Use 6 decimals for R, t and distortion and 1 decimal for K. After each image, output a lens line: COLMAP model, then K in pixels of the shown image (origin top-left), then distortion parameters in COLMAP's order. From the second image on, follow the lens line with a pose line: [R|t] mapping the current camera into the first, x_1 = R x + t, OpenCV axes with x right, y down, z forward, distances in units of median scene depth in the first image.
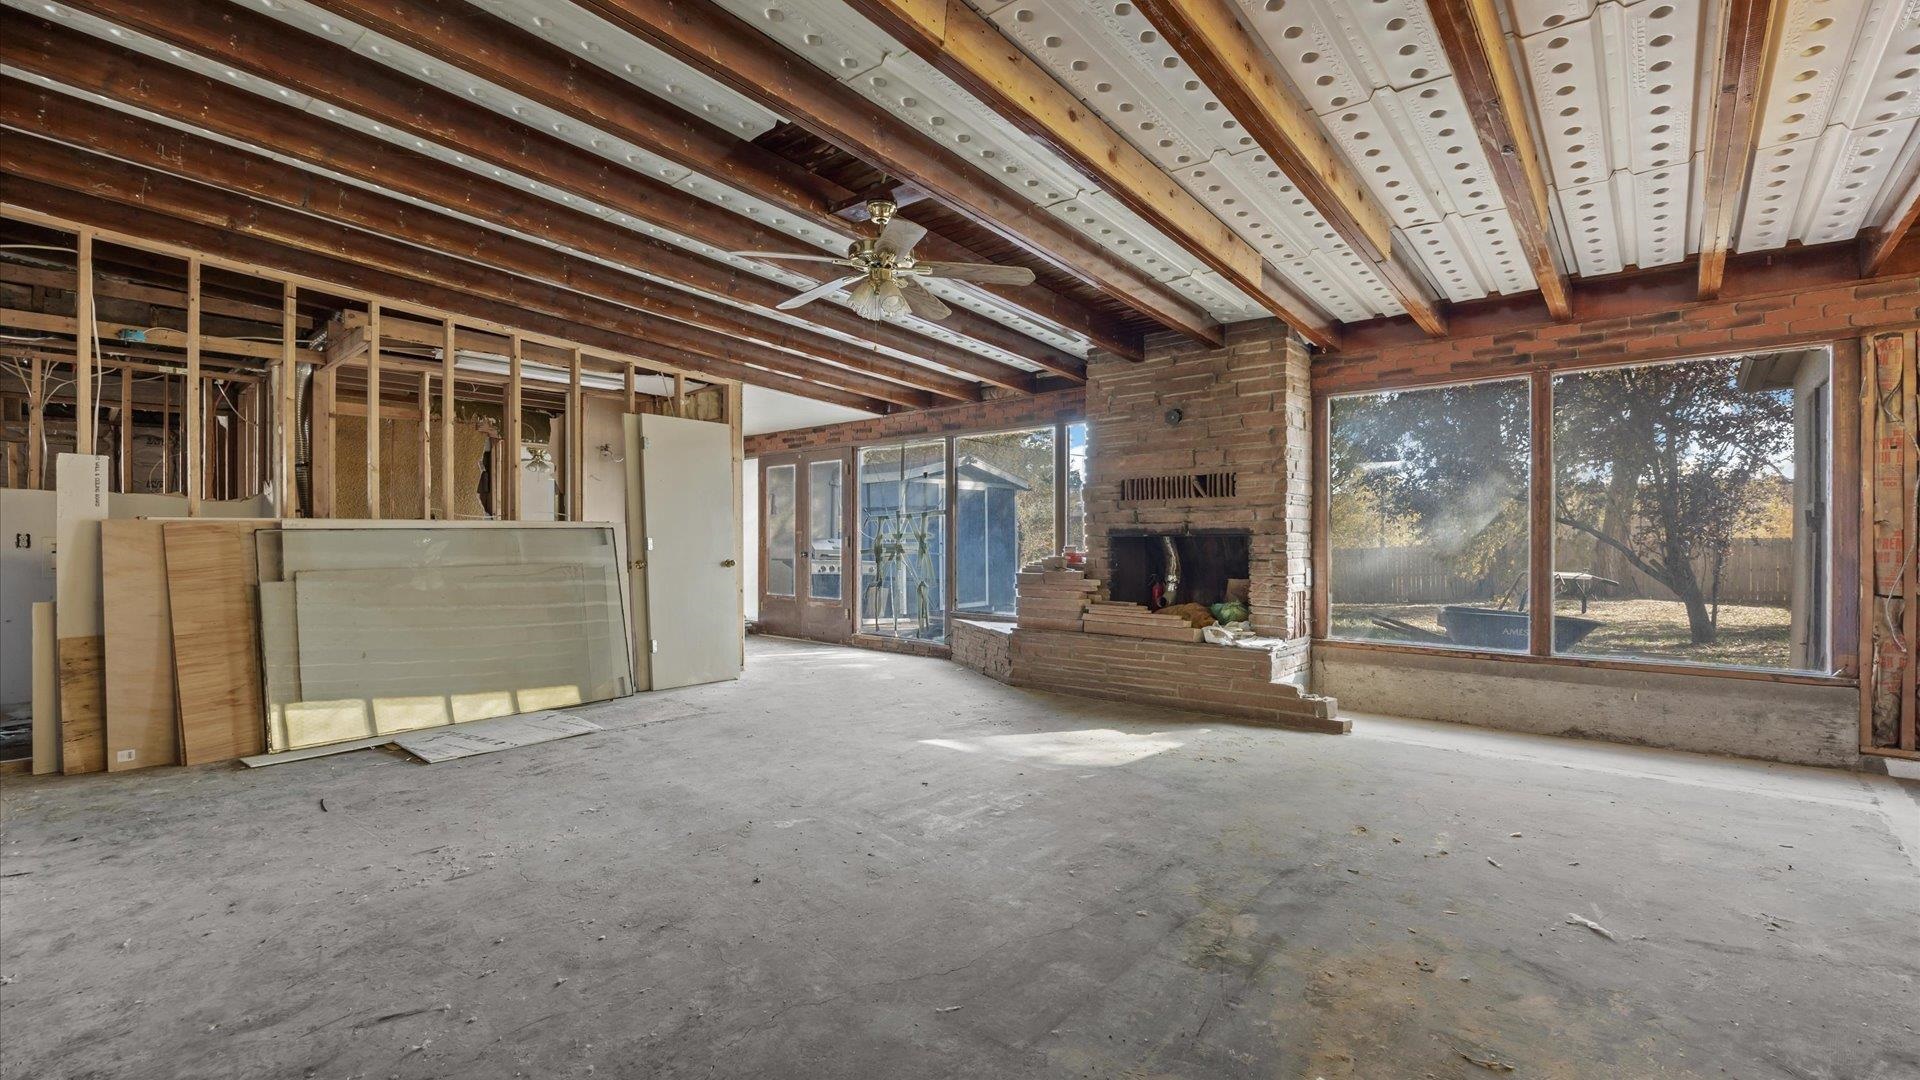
lens RADIAL K [[826.1, 0, 960.0], [0, 826.1, 540.0], [0, 0, 1]] dist [-0.023016, -0.000282]
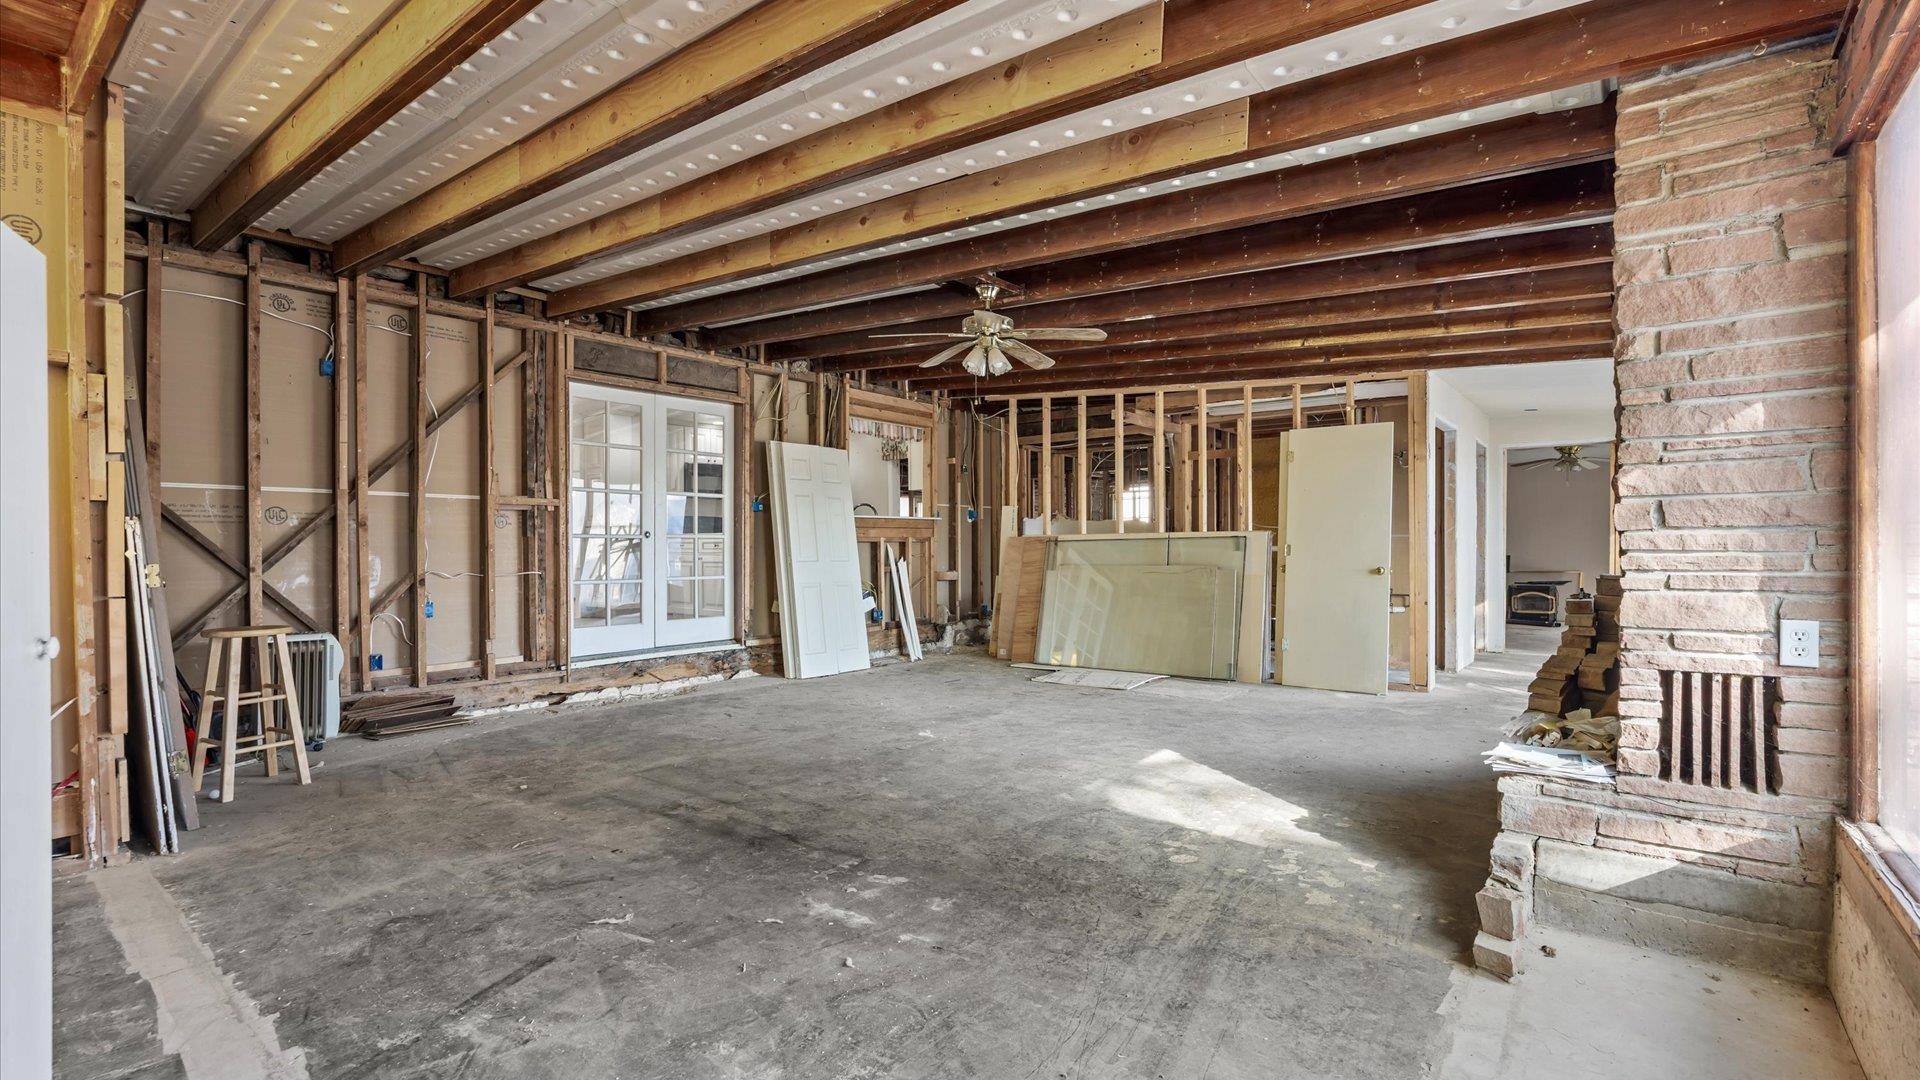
lens RADIAL K [[856.2, 0, 960.0], [0, 856.2, 540.0], [0, 0, 1]] dist [-0.001970, -0.000148]
pose [[0.027794, -0.005952, -0.999596, 1.365740], [0.002243, 0.999980, -0.005892, -0.004295], [0.999611, -0.002079, 0.027806, 1.019798]]
